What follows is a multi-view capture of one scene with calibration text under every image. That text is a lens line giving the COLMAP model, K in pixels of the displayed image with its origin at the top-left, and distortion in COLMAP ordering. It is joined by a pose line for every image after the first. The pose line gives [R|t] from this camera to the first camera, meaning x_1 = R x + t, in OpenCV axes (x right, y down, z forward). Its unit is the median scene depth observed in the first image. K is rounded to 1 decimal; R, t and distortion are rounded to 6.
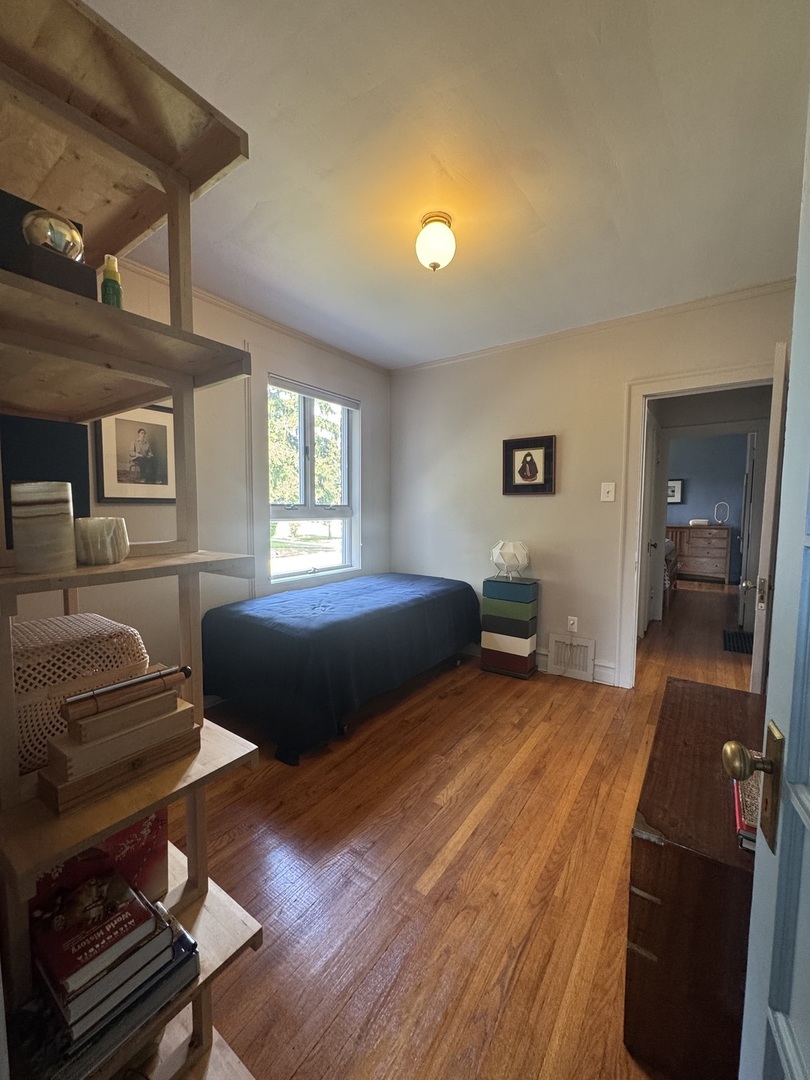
lens RADIAL K [[432.6, 0, 405.3], [0, 432.6, 540.6], [0, 0, 1]] dist [-0.005663, 0.001020]
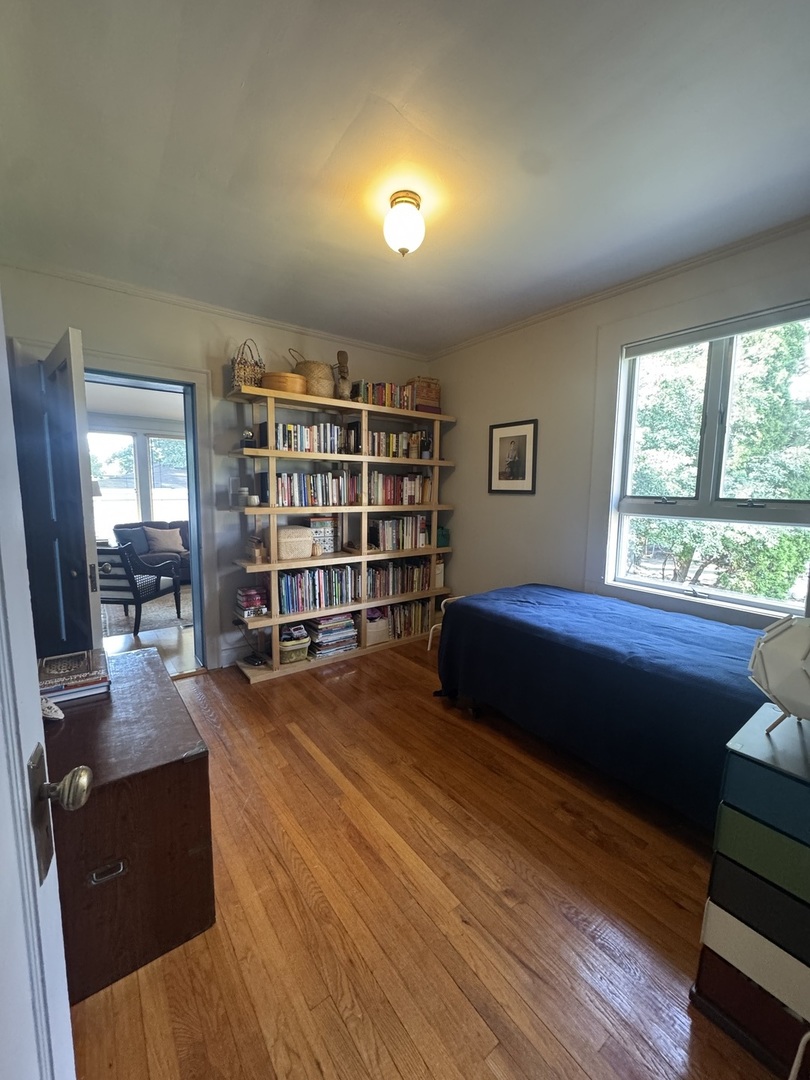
lens RADIAL K [[432.6, 0, 406.4], [0, 432.6, 536.7], [0, 0, 1]] dist [-0.005663, 0.001020]
pose [[-0.302318, 0.101251, -0.947814, 0.852396], [-0.087675, 0.987174, 0.133421, -0.106253], [0.949166, 0.123436, -0.289563, 1.097816]]
